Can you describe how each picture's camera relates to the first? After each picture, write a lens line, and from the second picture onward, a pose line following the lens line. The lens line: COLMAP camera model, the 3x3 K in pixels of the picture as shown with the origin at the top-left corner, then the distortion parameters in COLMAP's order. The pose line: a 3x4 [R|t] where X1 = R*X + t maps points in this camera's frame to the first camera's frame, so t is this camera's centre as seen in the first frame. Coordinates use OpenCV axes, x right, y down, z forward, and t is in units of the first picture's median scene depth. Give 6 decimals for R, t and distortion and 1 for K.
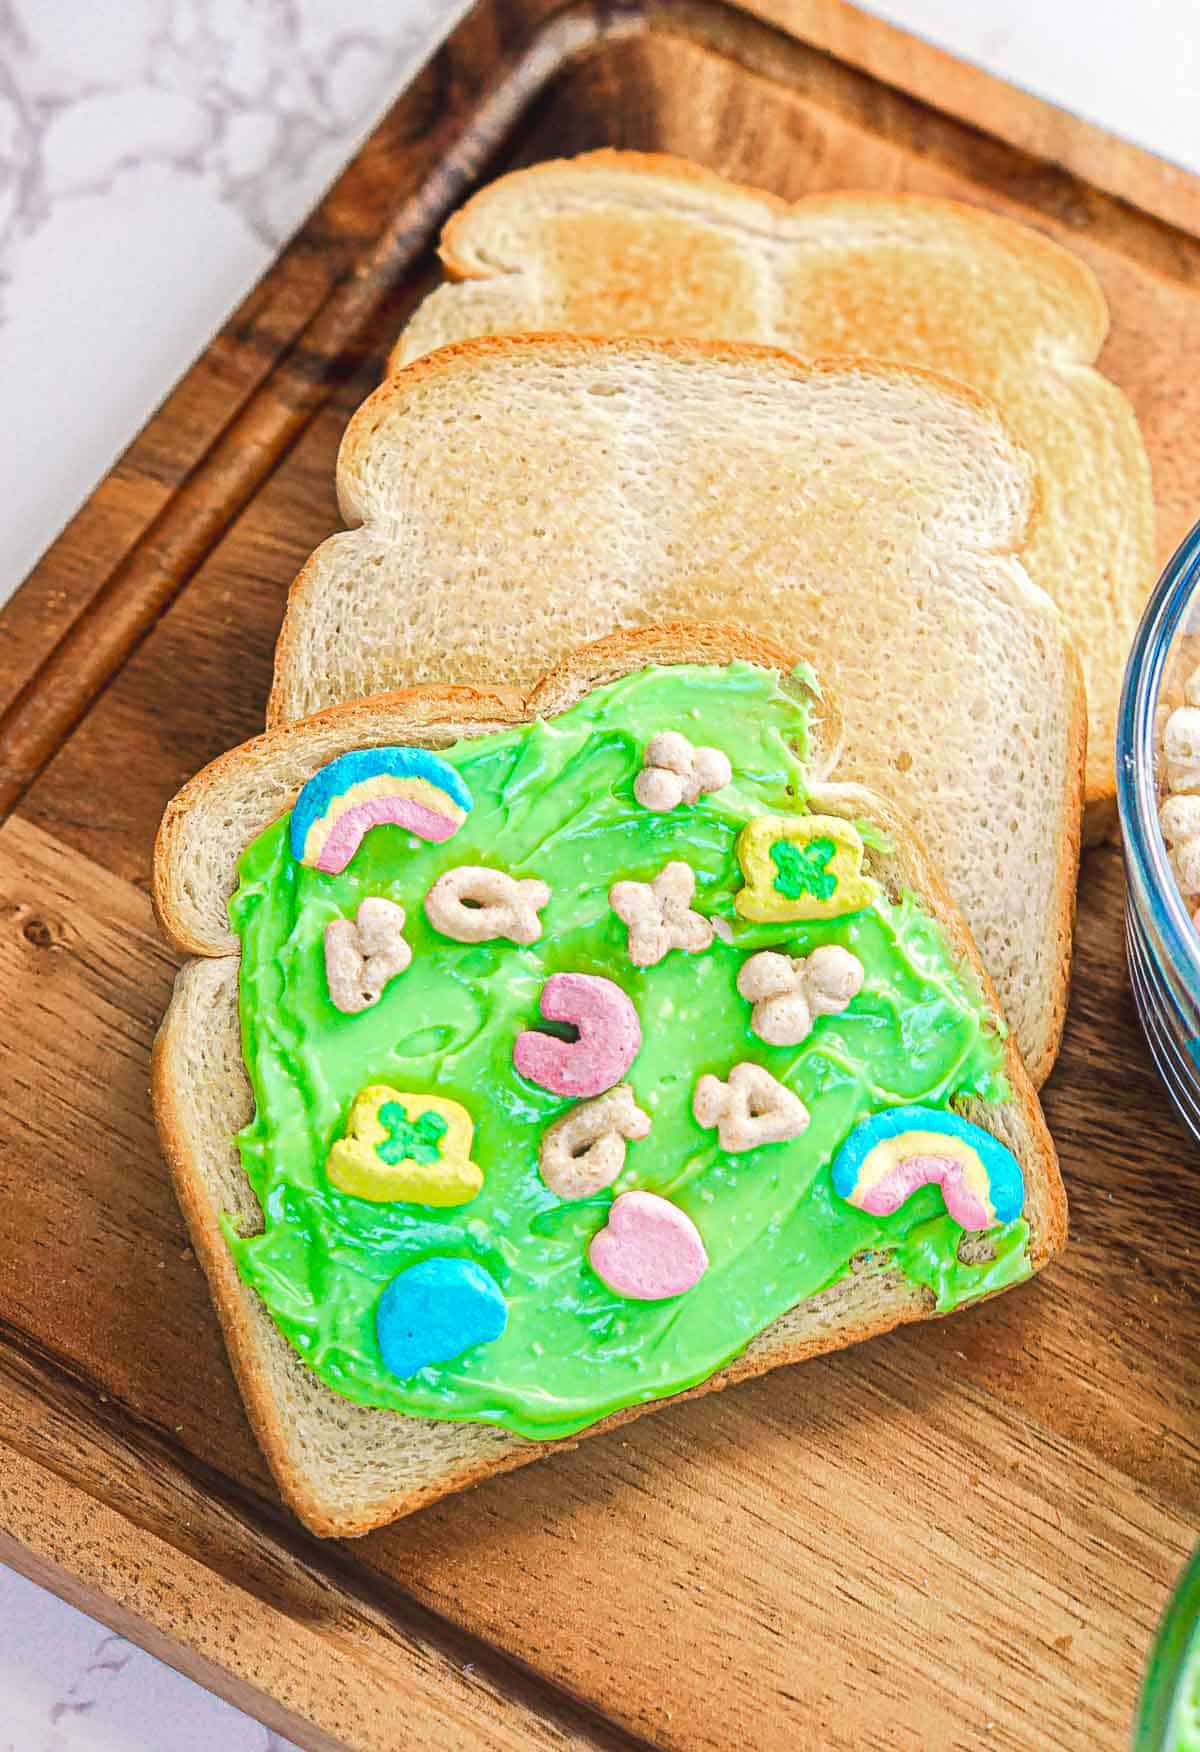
lens RADIAL K [[3908.7, 0, 600.0], [0, 3908.7, 876.0], [0, 0, 1]] dist [0.063180, -0.411678]
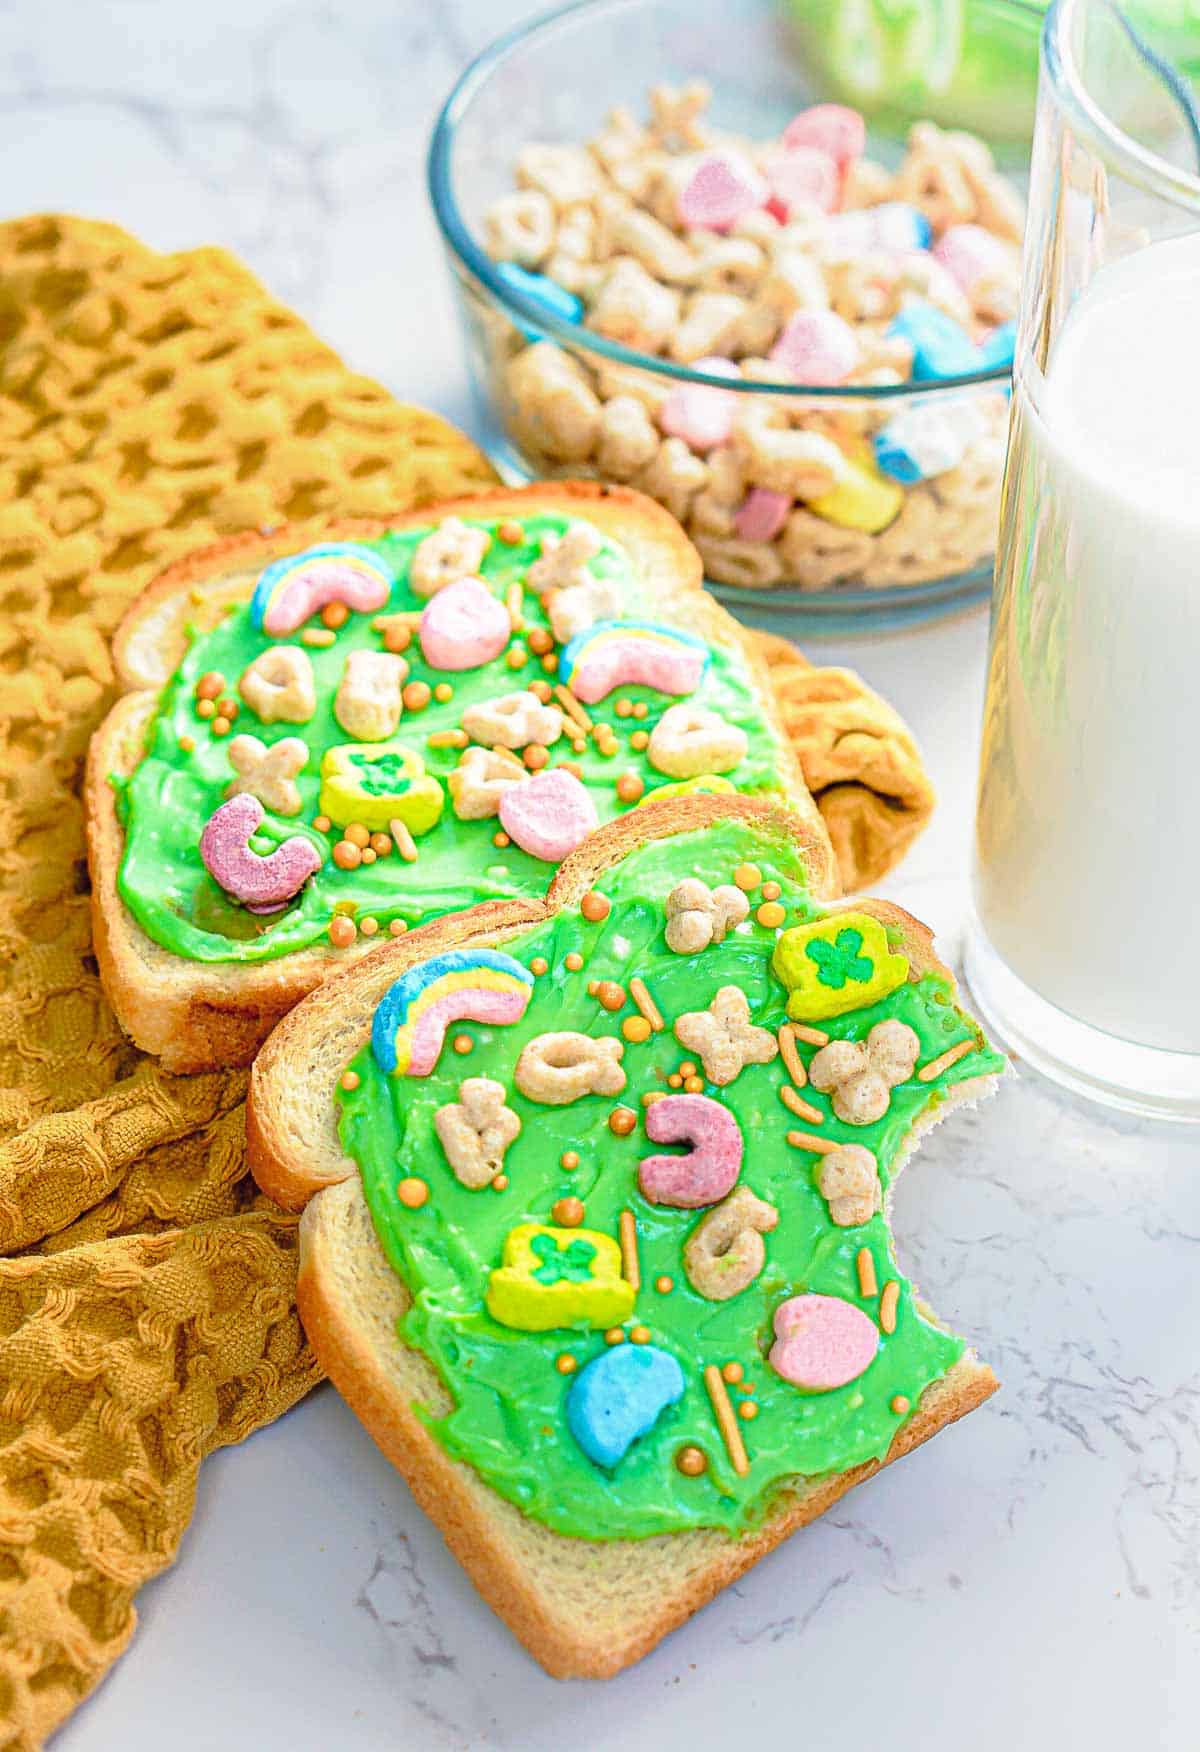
lens RADIAL K [[3908.7, 0, 600.0], [0, 3908.7, 876.0], [0, 0, 1]] dist [0.063180, -0.411678]
pose [[0.955607, -0.245141, 0.163465, -0.184672], [0.279584, 0.929520, -0.240468, 0.220101], [-0.092996, 0.275495, 0.956794, -0.044236]]
